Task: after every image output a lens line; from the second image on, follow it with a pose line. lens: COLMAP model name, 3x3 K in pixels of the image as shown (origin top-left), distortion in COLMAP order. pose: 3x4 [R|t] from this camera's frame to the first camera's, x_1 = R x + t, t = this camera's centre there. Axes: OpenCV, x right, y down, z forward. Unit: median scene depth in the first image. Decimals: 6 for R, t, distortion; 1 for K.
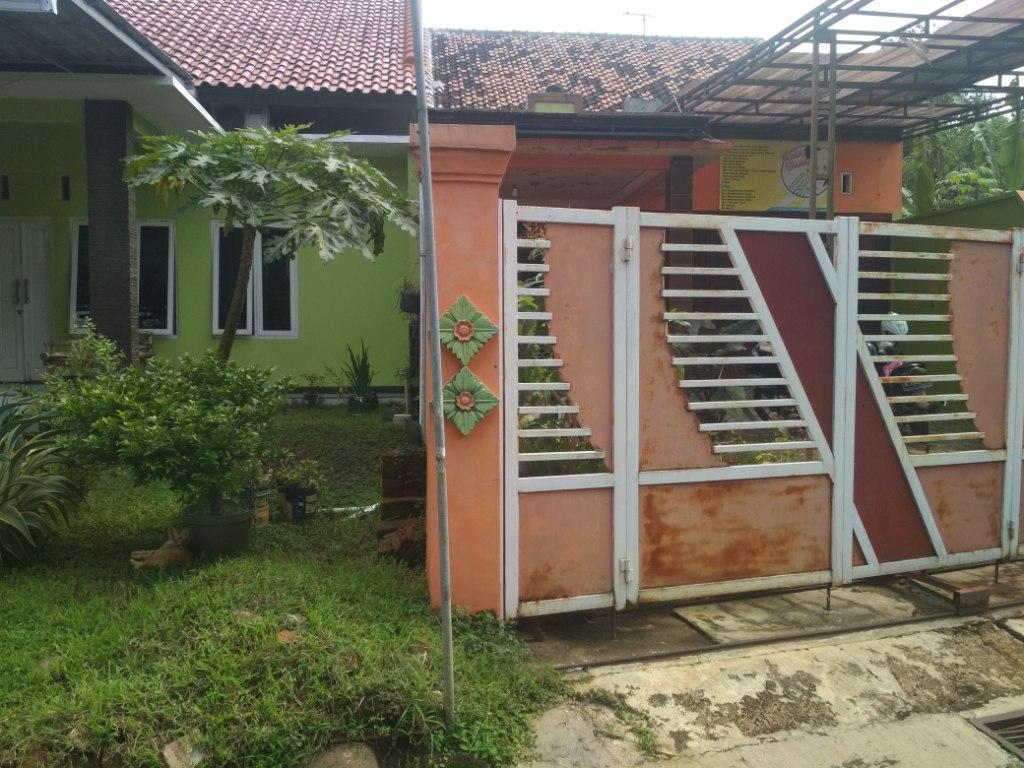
lens RADIAL K [[898.9, 0, 508.0], [0, 898.9, 379.8], [0, 0, 1]] dist [0.039309, -0.083121]
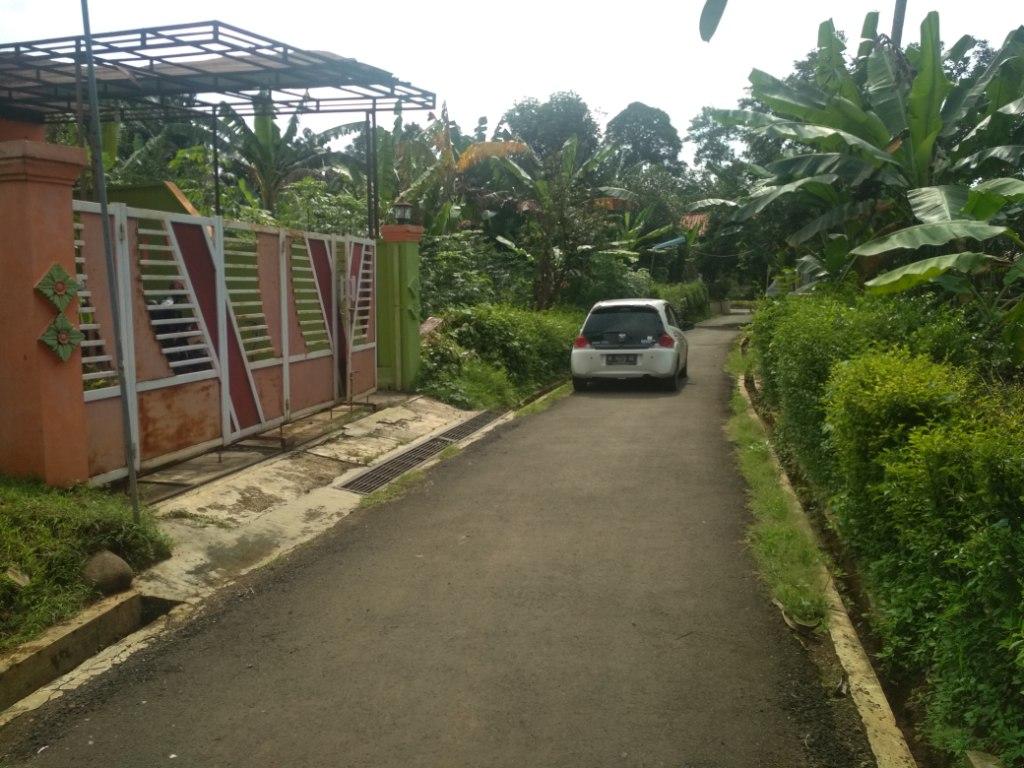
lens RADIAL K [[898.9, 0, 512.9], [0, 898.9, 383.9], [0, 0, 1]] dist [0.039309, -0.083121]
pose [[0.531436, -0.094221, 0.841842, -0.762916], [0.048369, 0.995549, 0.080890, 0.013243], [-0.845717, -0.002268, 0.533628, -0.314728]]
